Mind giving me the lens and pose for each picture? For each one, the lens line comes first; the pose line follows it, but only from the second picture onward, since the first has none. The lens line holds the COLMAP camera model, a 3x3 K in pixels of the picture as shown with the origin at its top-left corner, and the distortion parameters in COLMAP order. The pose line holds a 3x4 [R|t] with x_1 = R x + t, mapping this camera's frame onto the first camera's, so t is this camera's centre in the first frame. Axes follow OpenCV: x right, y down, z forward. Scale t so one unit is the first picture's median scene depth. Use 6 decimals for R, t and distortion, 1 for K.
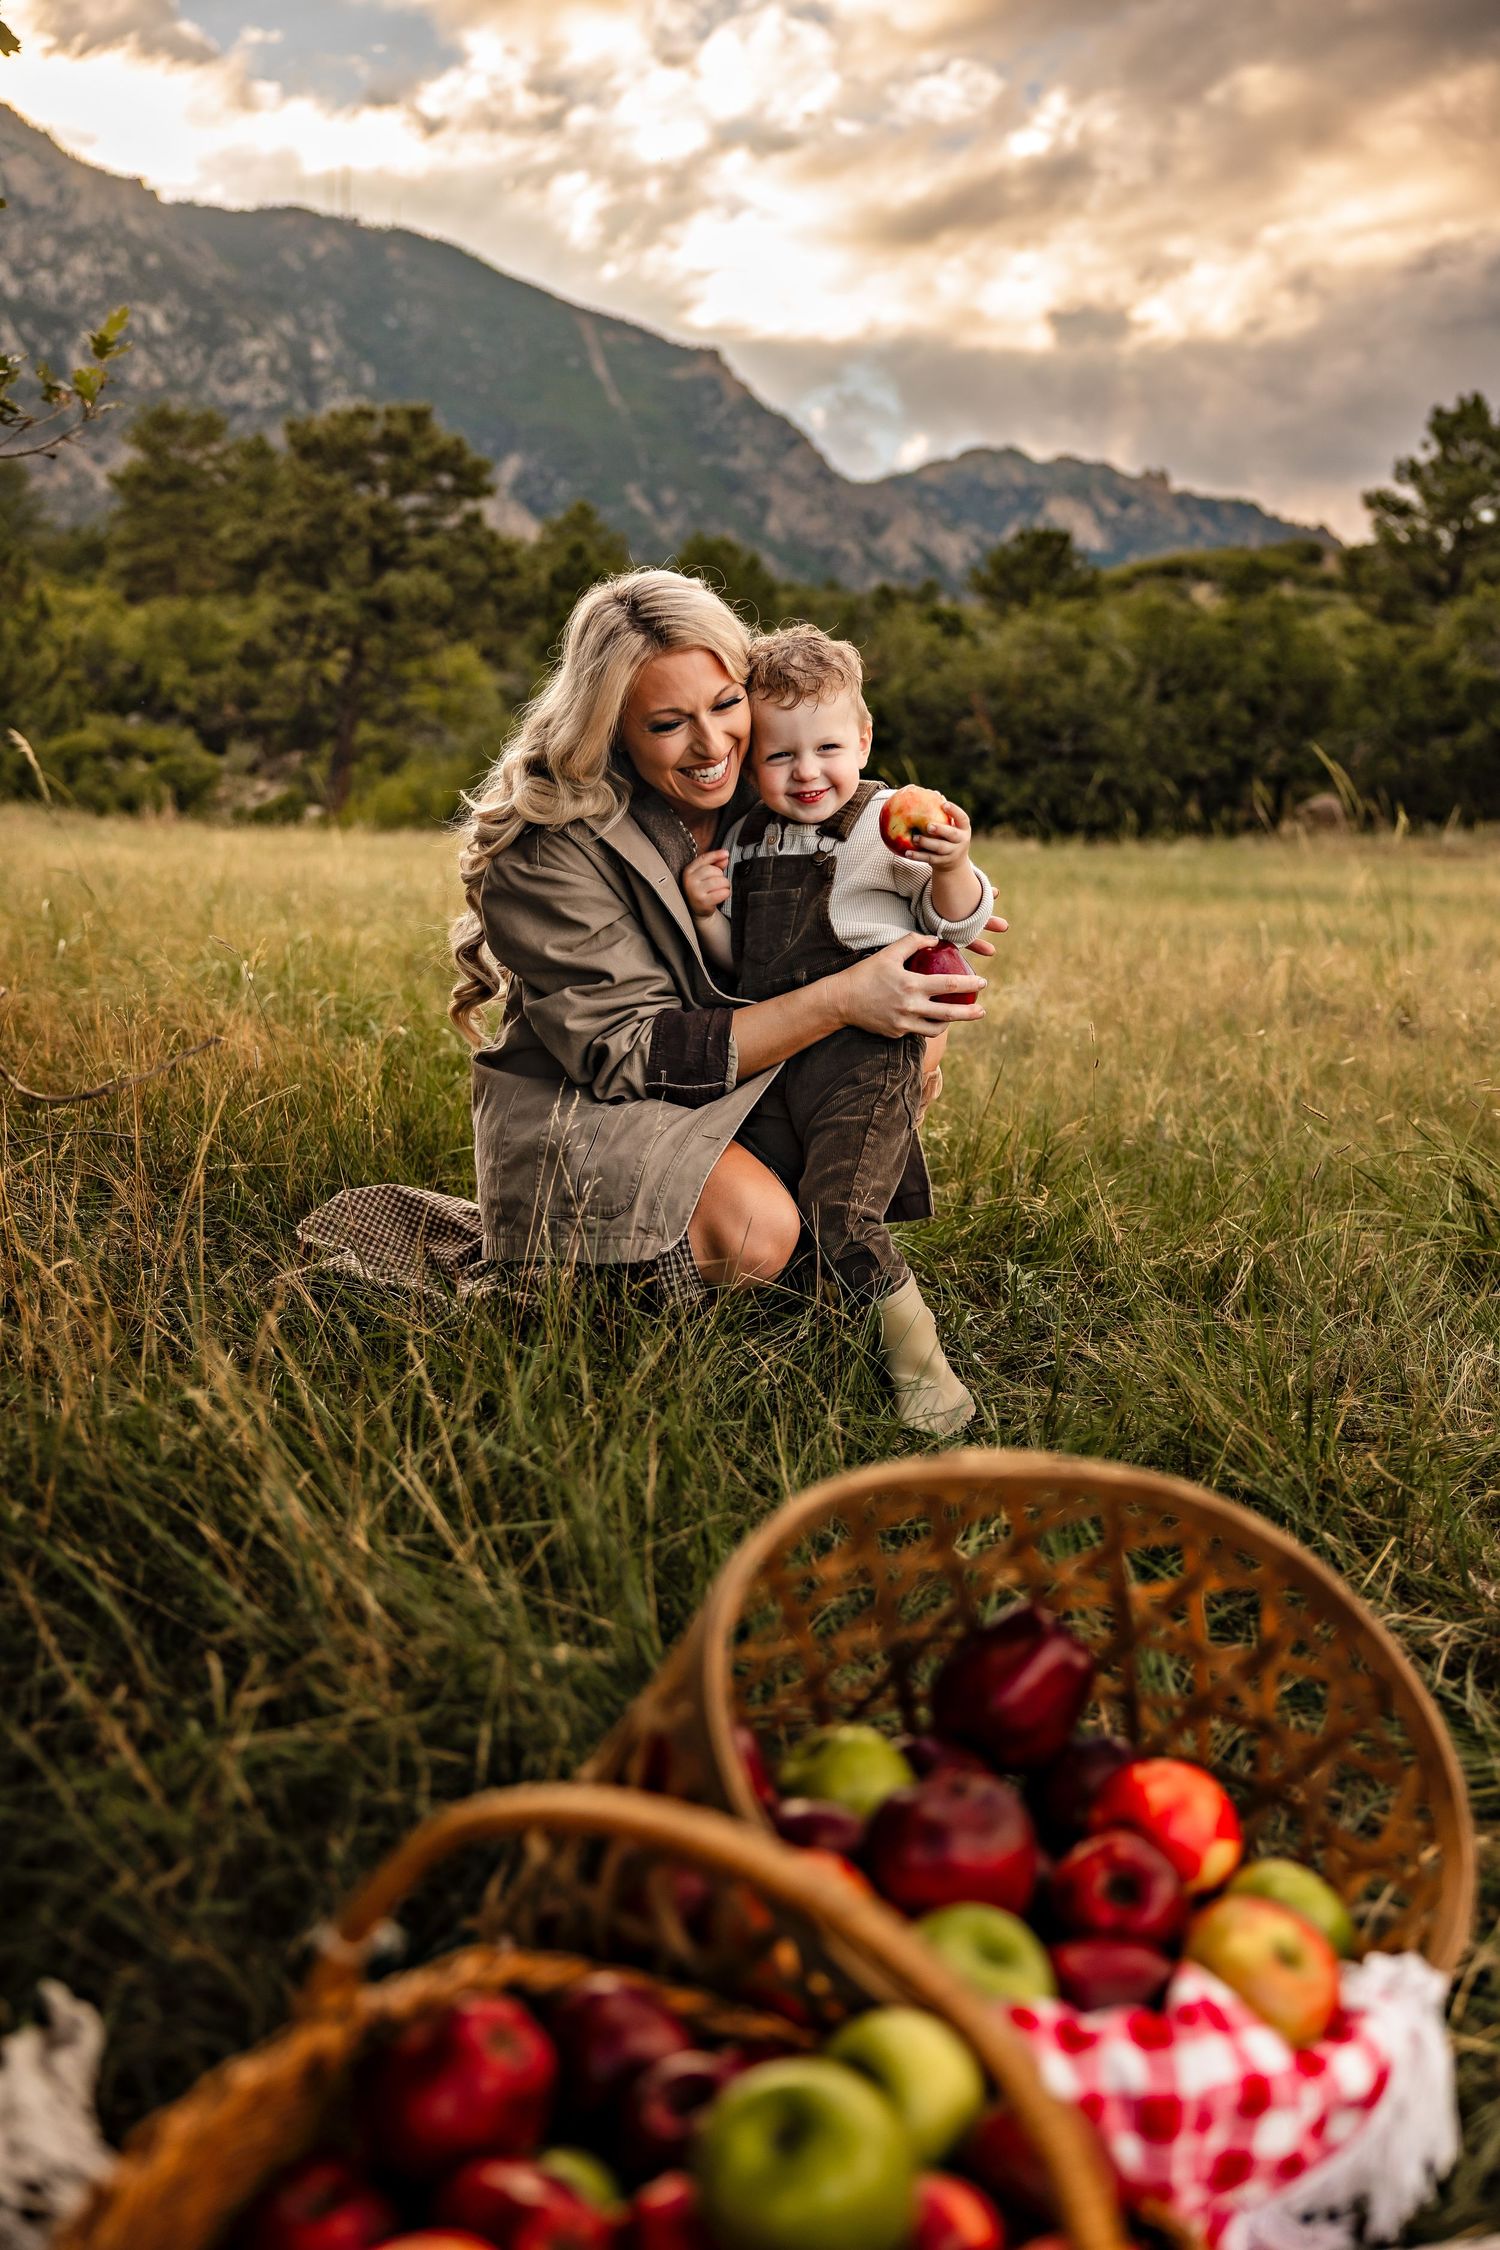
lens RADIAL K [[2545.3, 0, 750.0], [0, 2545.3, 1125.0], [0, 0, 1]] dist [0.010874, -0.022269]
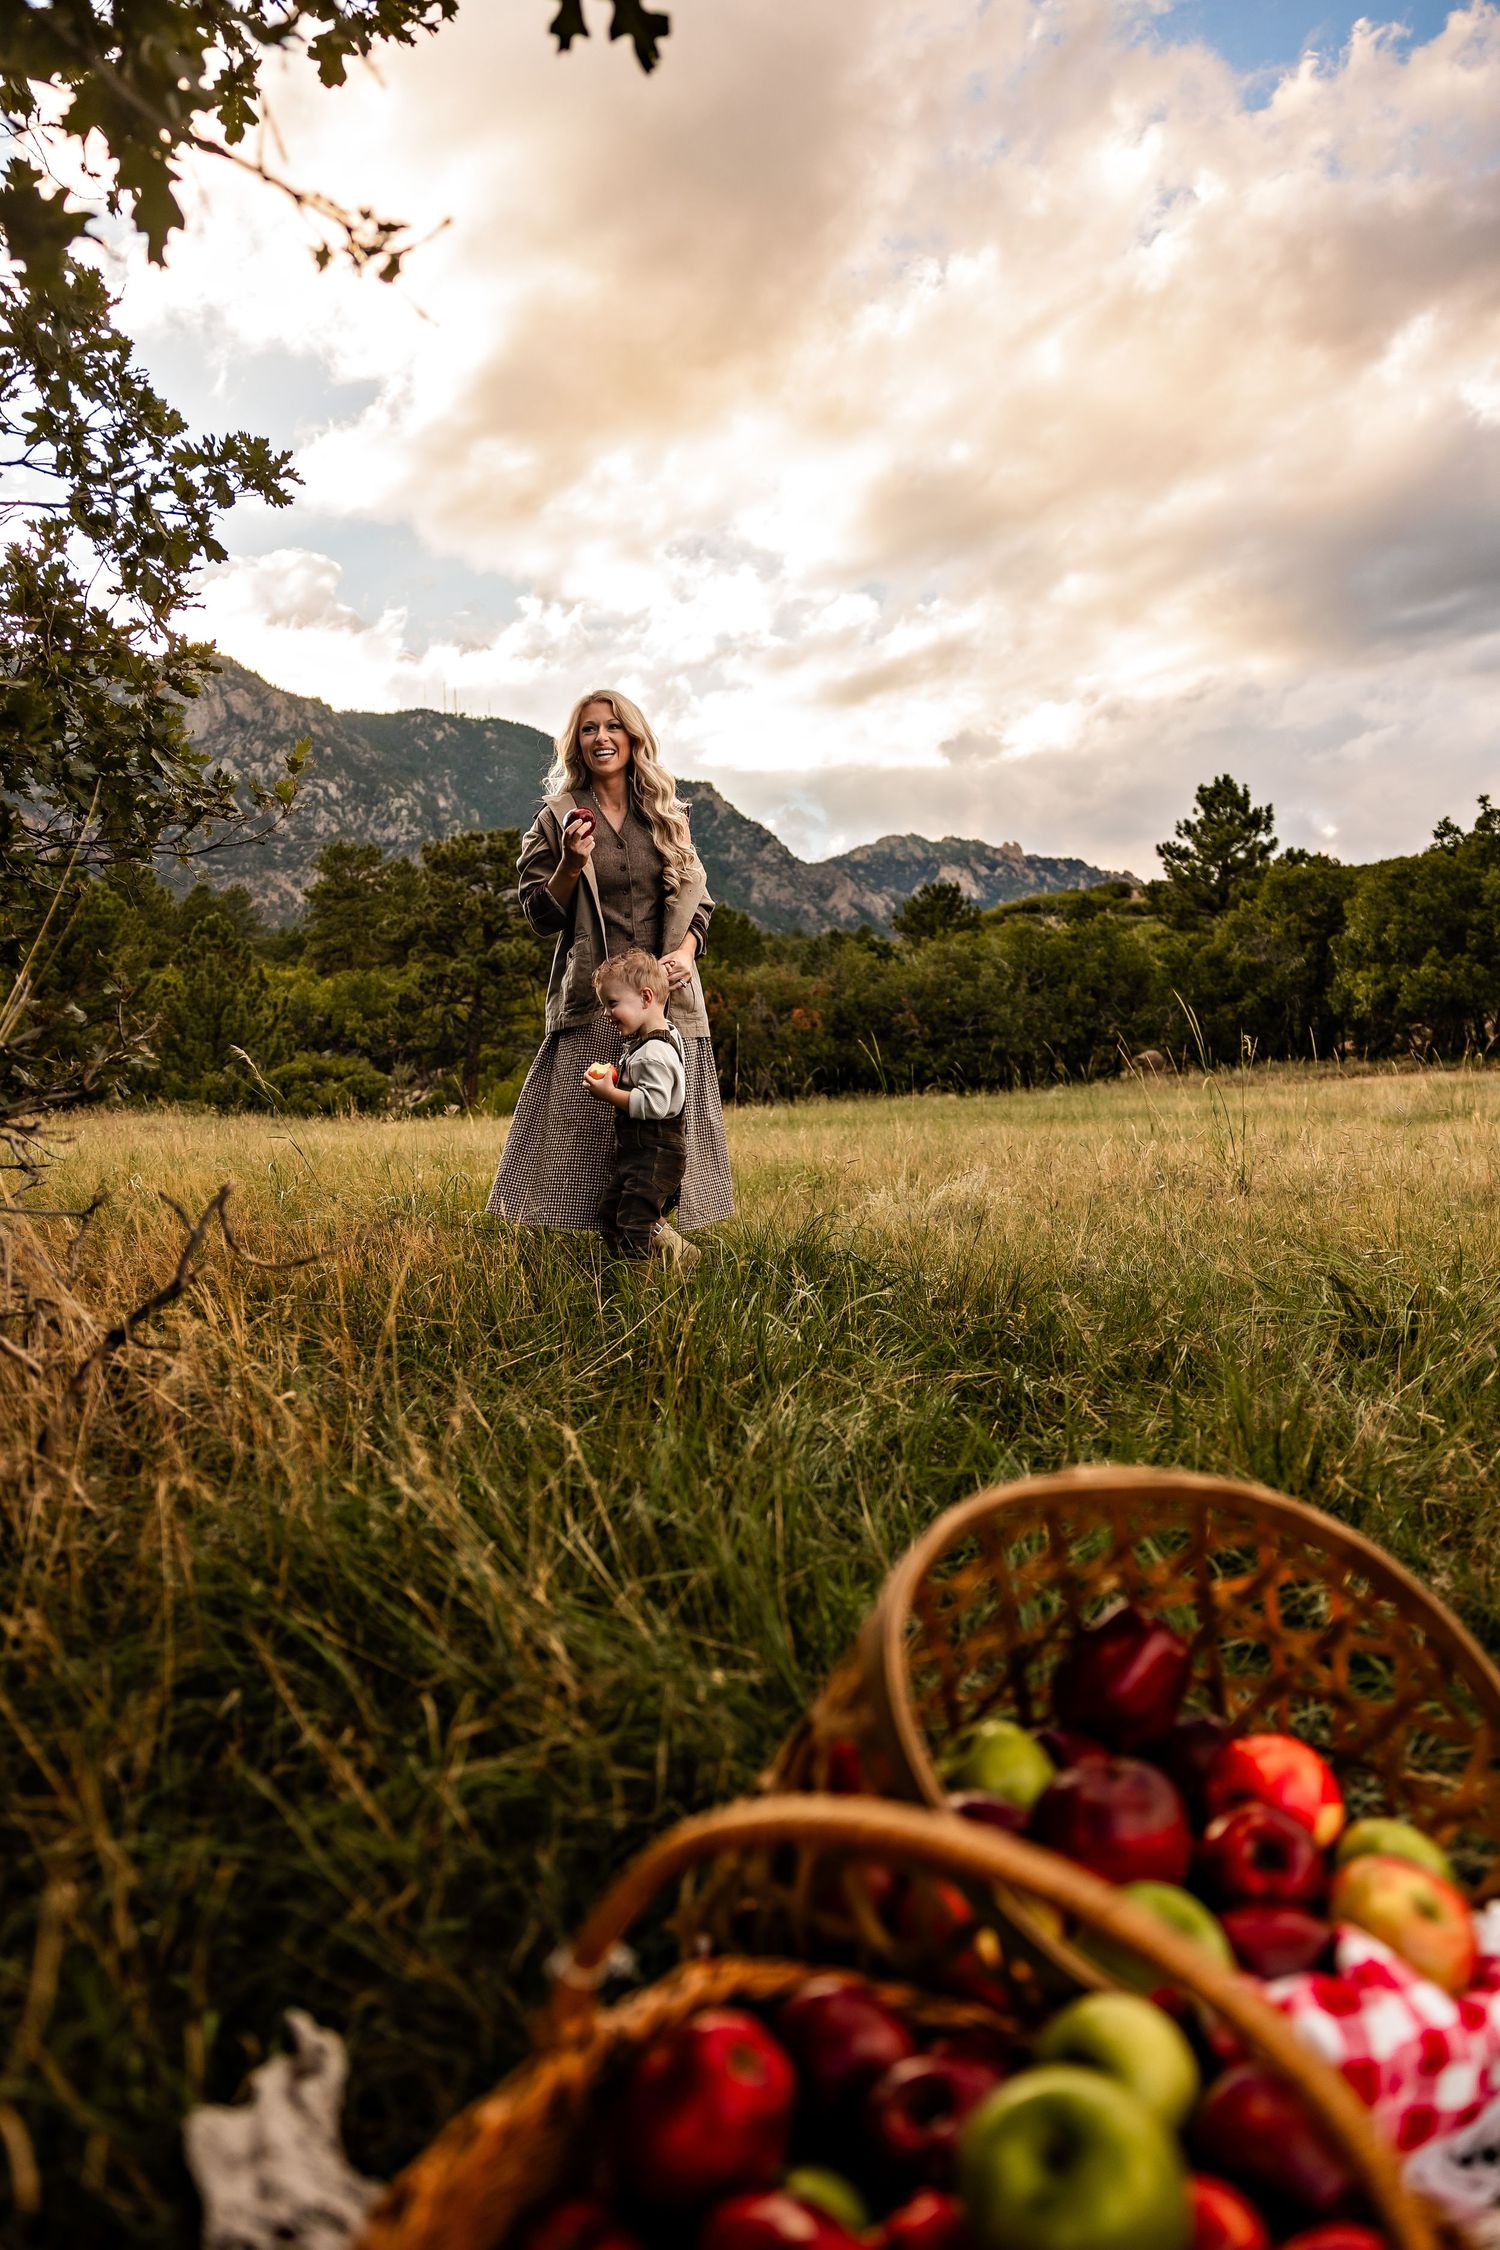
lens RADIAL K [[1762.7, 0, 750.0], [0, 1762.7, 1125.0], [0, 0, 1]] dist [-0.020549, 0.014437]
pose [[0.997801, -0.066241, -0.002334, -0.038487], [0.065648, 0.992501, -0.103113, 0.036486], [0.009146, 0.102733, 0.994667, 0.154040]]
